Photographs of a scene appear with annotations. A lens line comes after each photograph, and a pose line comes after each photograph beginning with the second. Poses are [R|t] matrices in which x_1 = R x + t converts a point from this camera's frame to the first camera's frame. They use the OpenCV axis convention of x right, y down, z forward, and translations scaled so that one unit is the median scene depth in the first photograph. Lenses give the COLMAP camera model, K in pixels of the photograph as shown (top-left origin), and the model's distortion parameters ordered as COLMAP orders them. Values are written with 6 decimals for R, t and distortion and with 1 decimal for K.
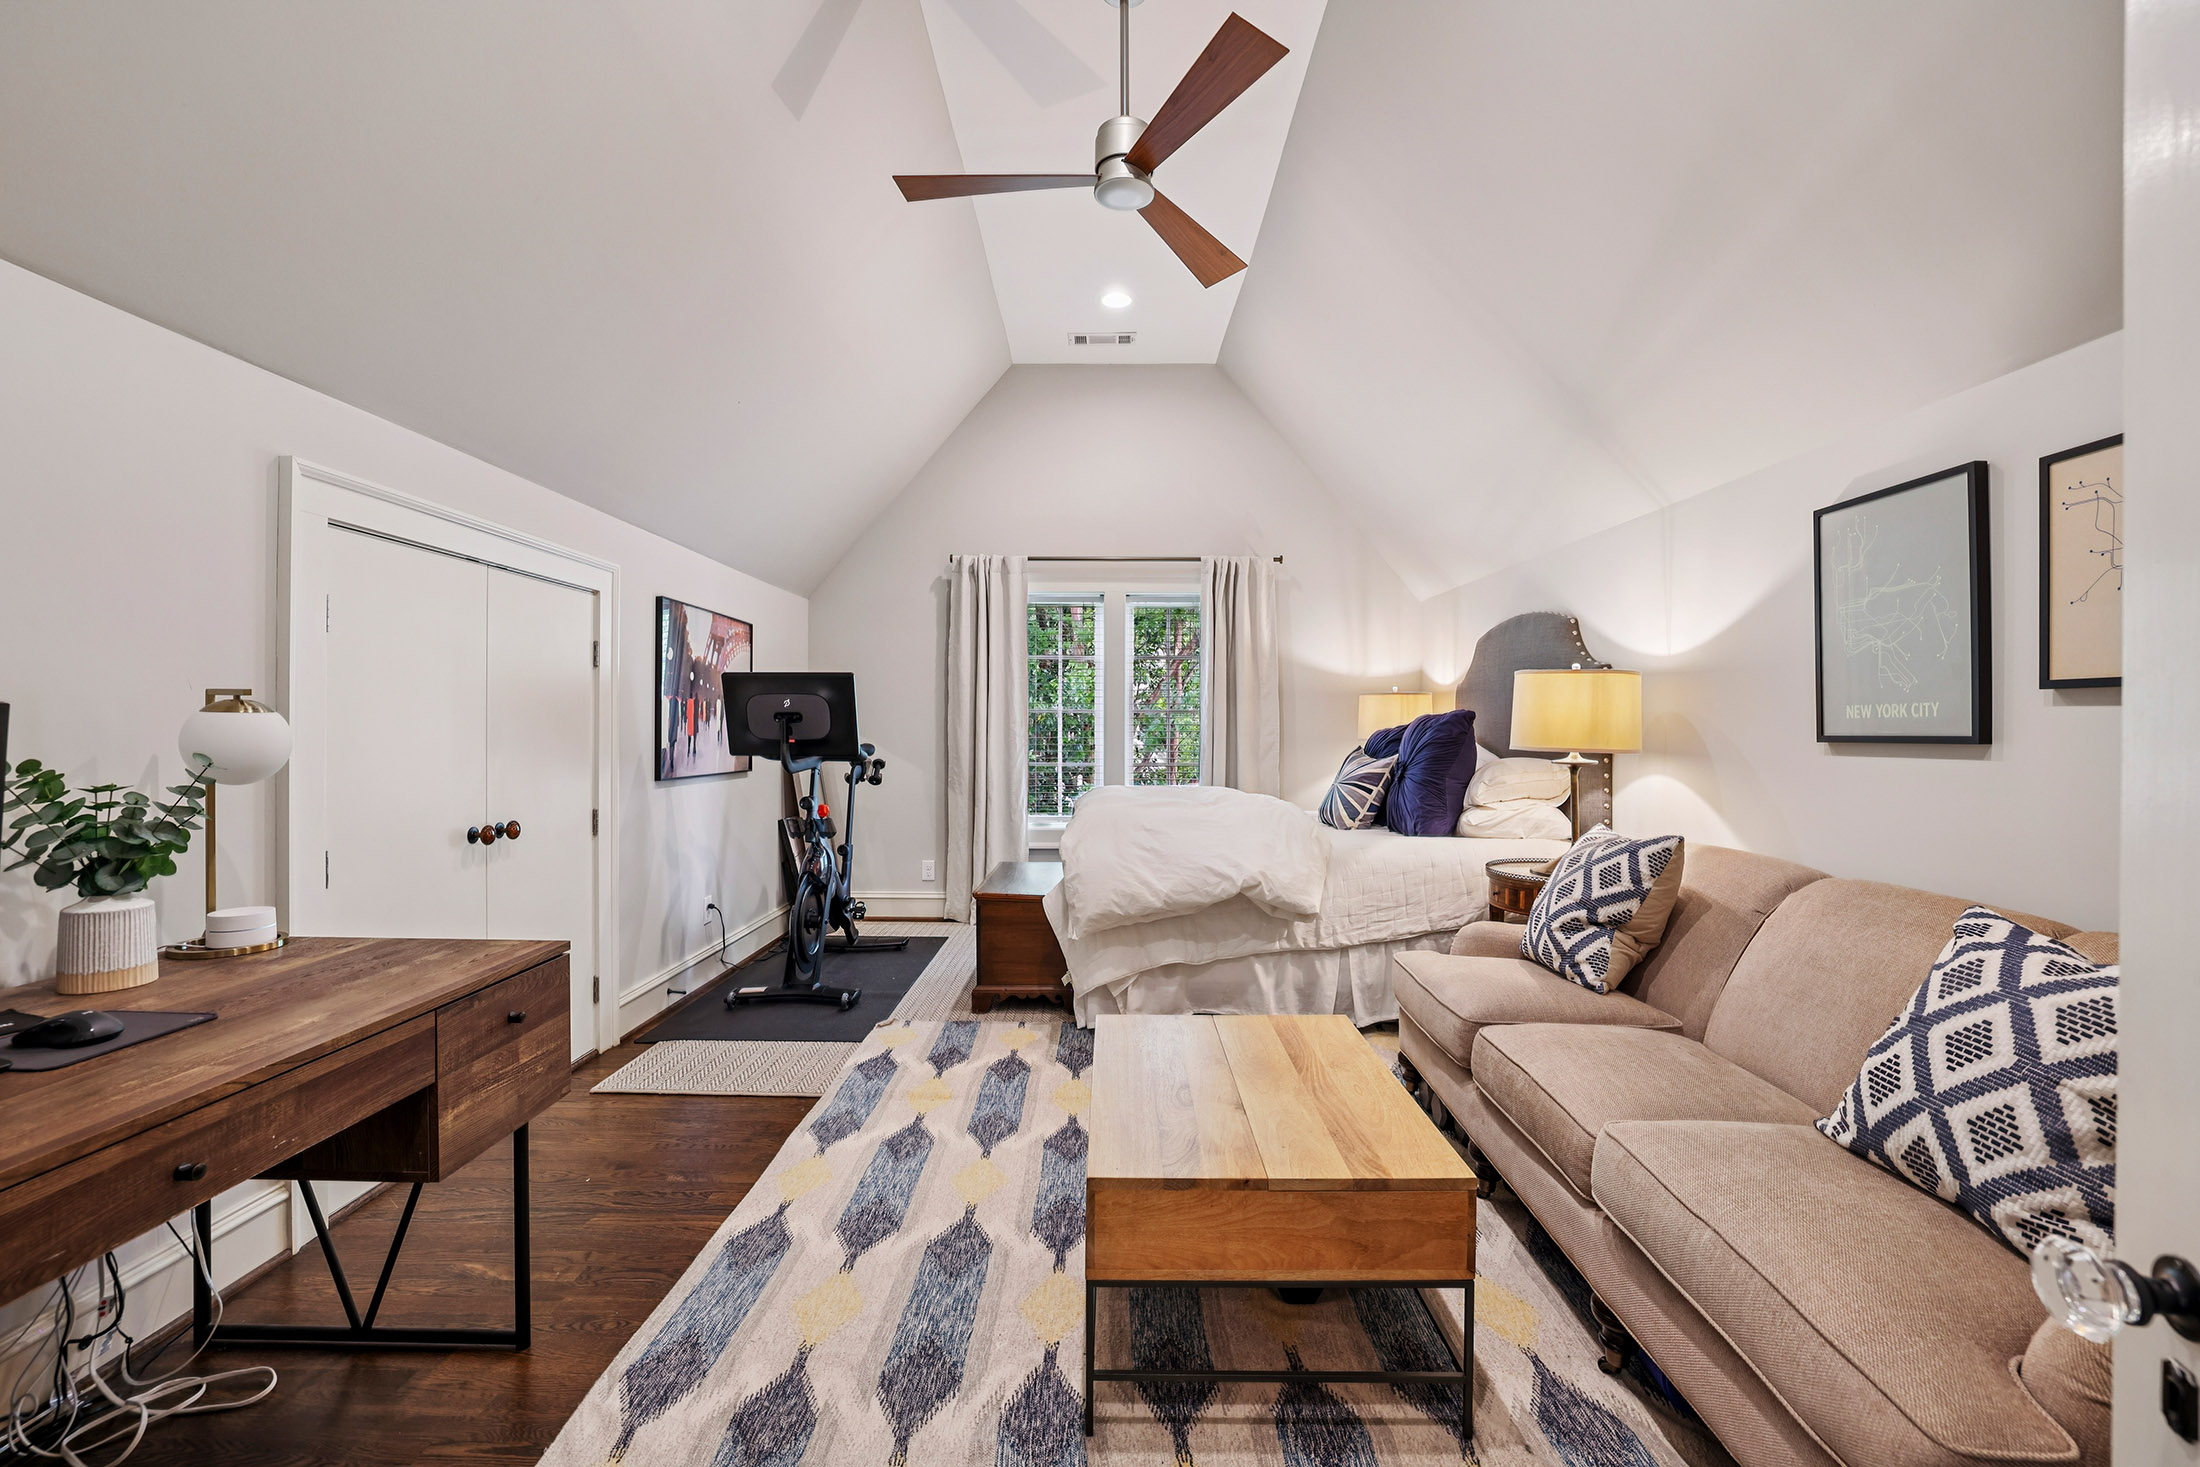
lens RADIAL K [[973.9, 0, 1091.3], [0, 973.9, 720.6], [0, 0, 1]] dist [-0.042881, 0.011011]
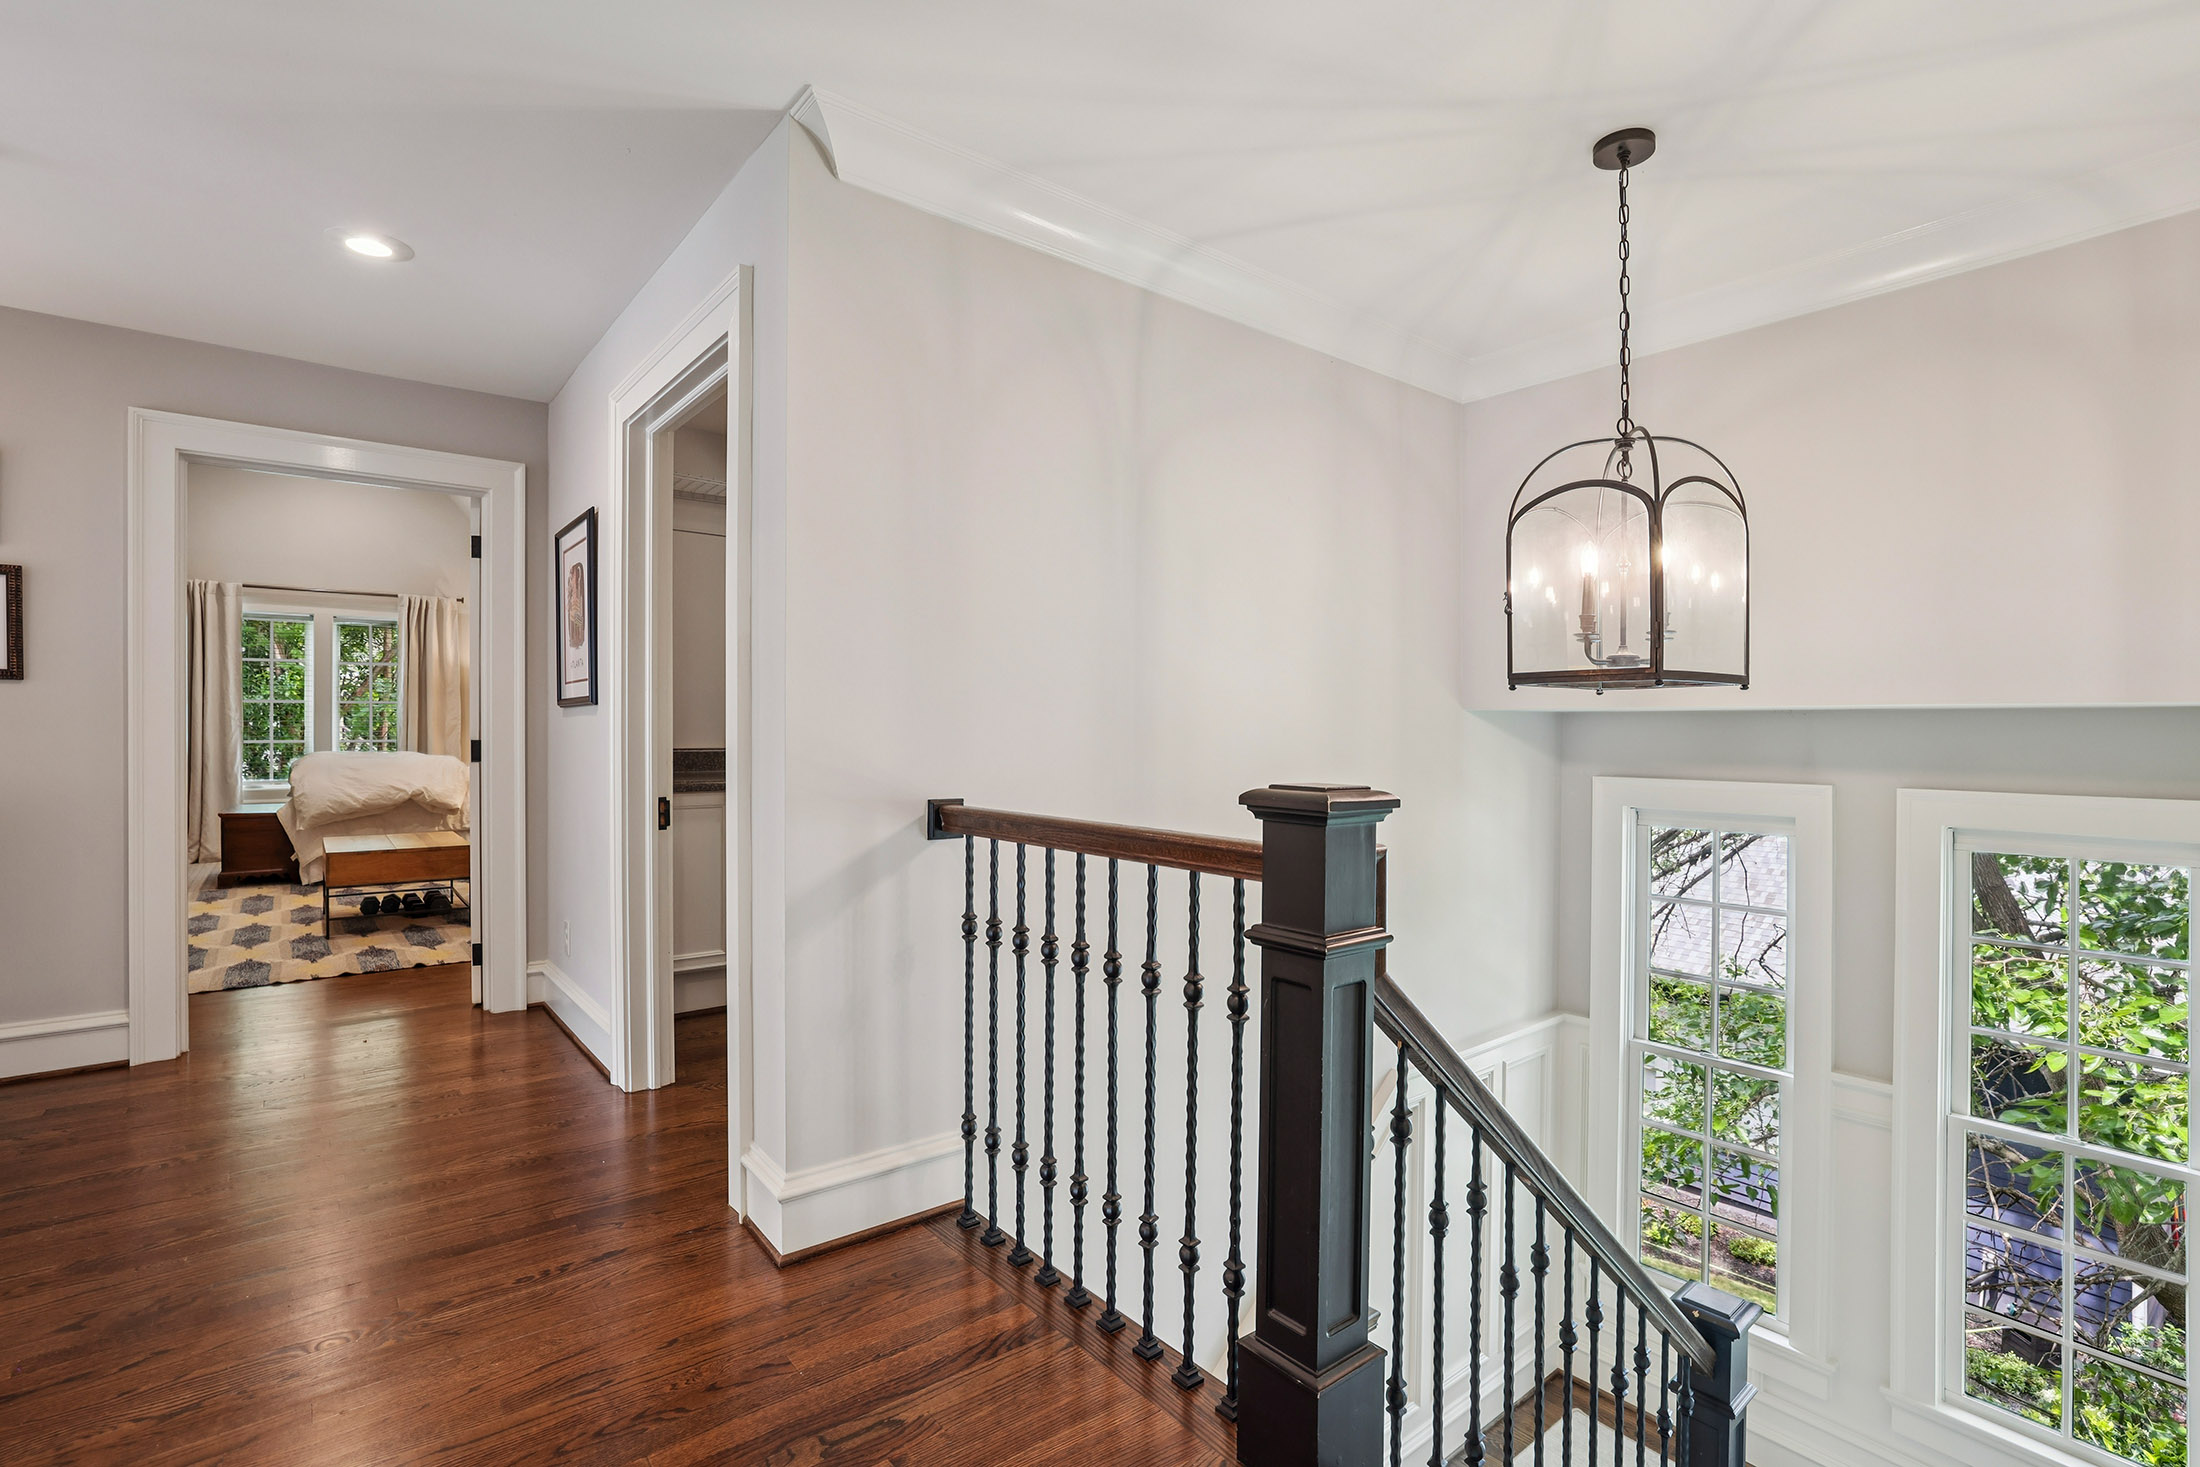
lens RADIAL K [[1018.1, 0, 1104.2], [0, 1018.1, 723.6], [0, 0, 1]] dist [-0.043609, 0.013978]
pose [[0.763794, -0.000481, 0.645460, -0.081671], [-0.002219, 0.999992, 0.003372, 0.027738], [-0.645457, -0.004008, 0.763786, -1.550260]]
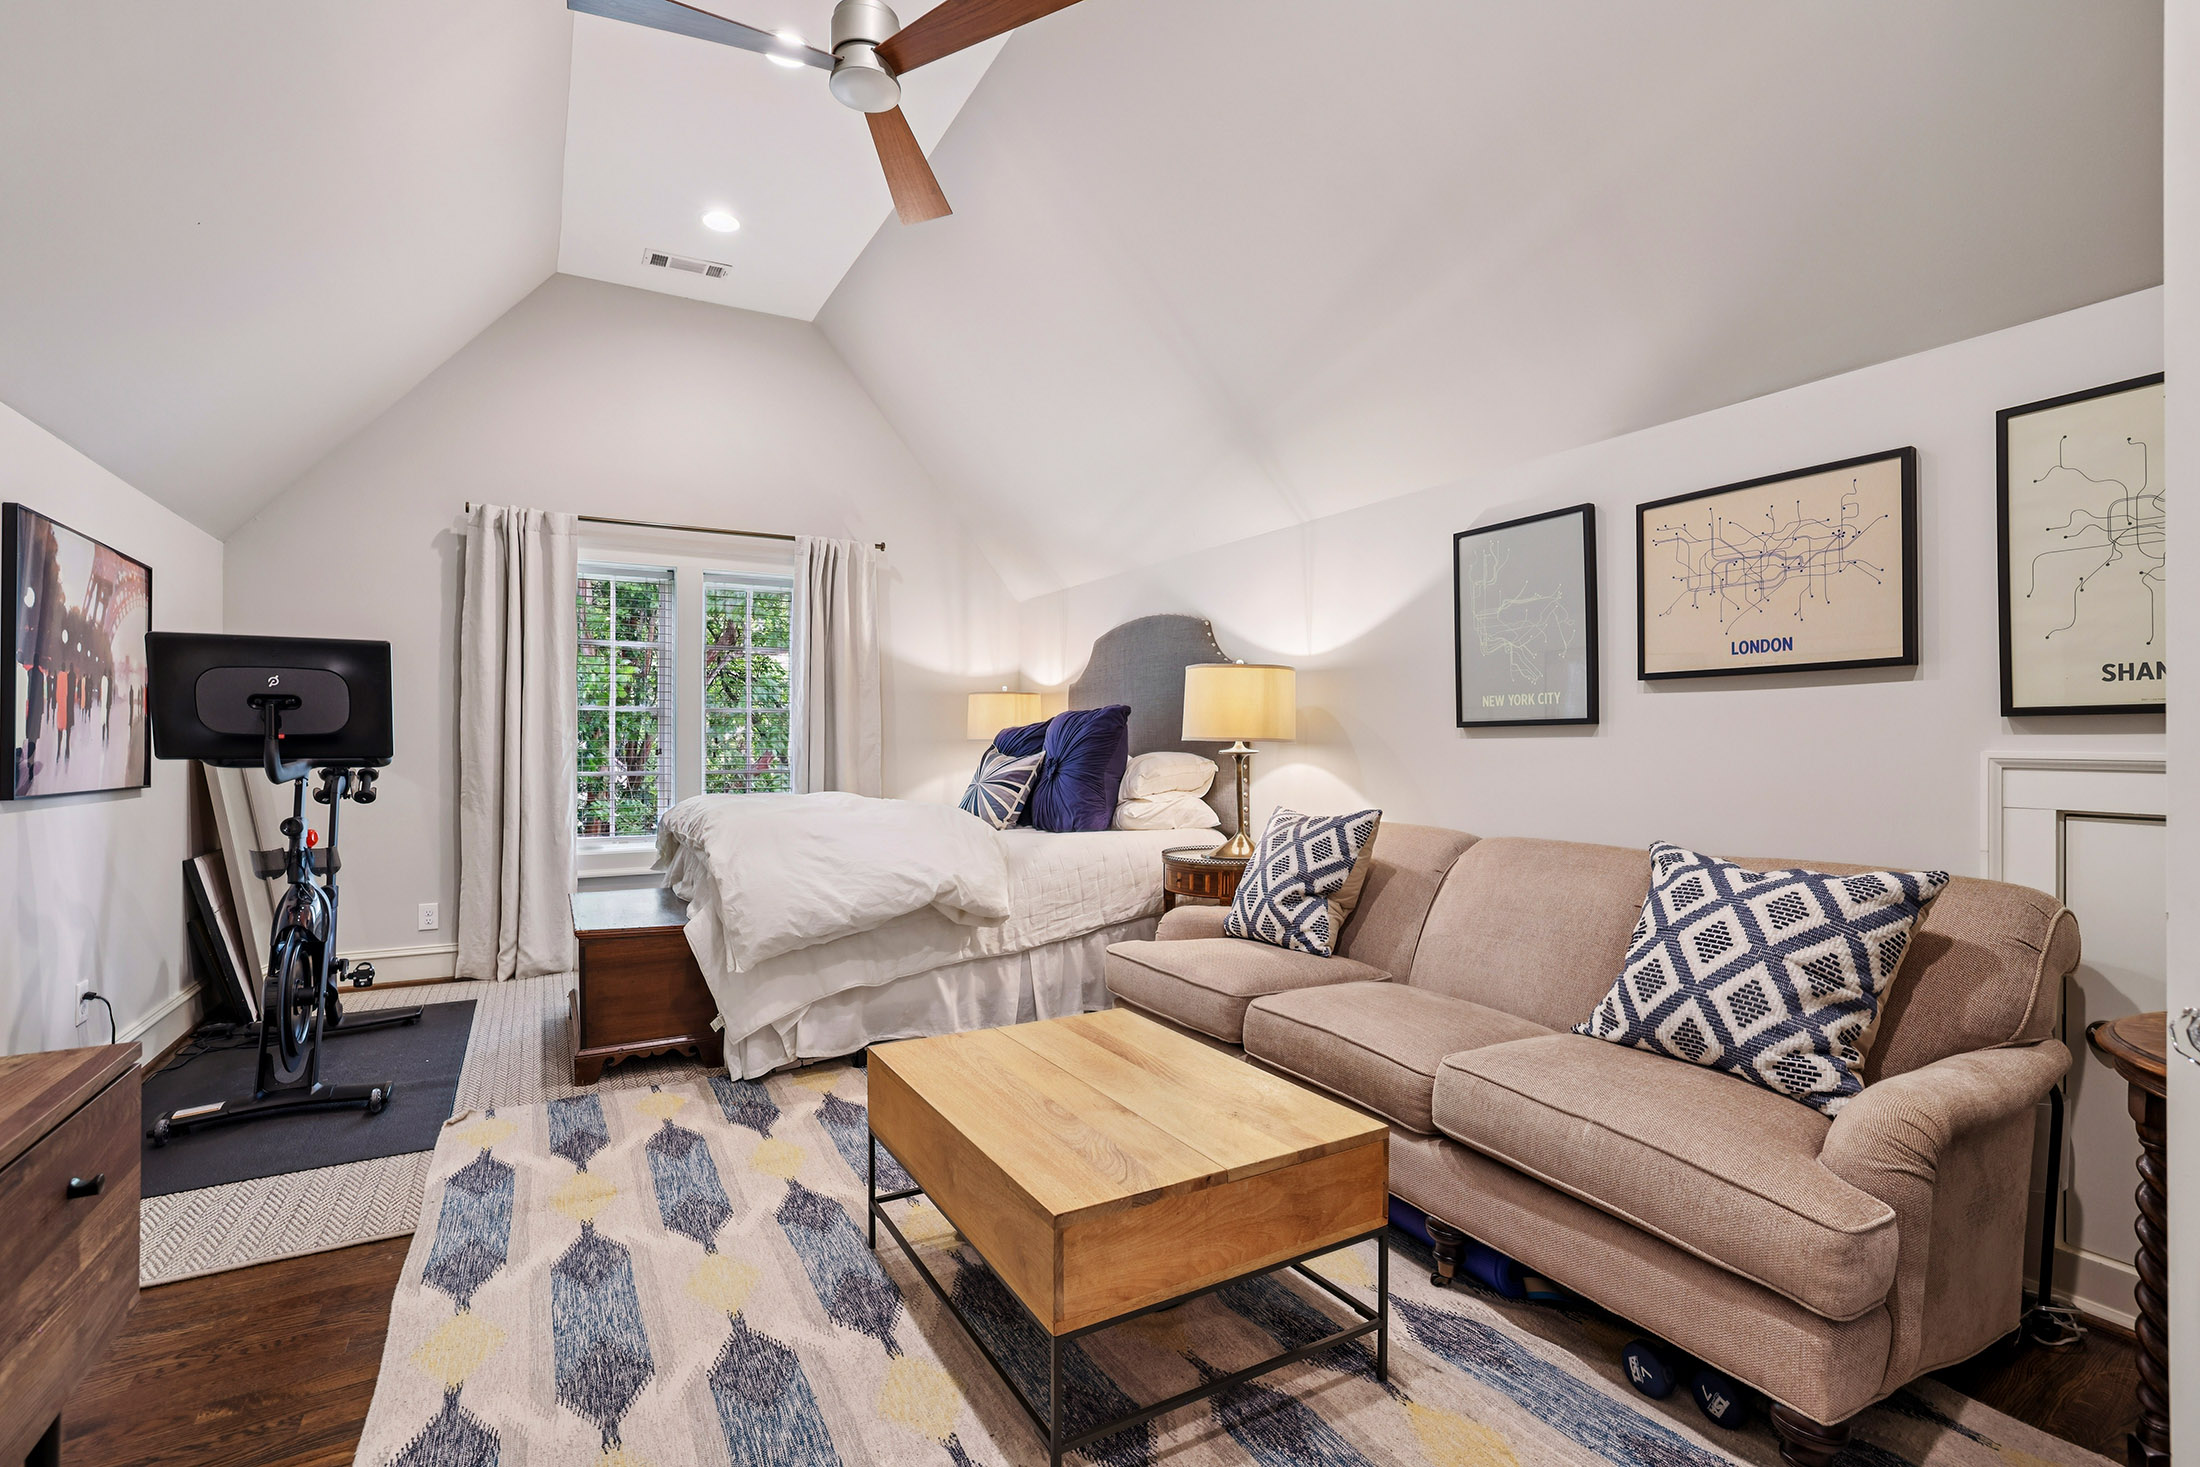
lens RADIAL K [[1018.1, 0, 1132.3], [0, 1018.1, 730.1], [0, 0, 1]] dist [-0.043609, 0.013978]
pose [[0.853049, 0.002080, 0.521826, -0.212094], [0.000783, 0.999986, -0.005265, 0.027657], [-0.521829, 0.004900, 0.853036, 0.109087]]
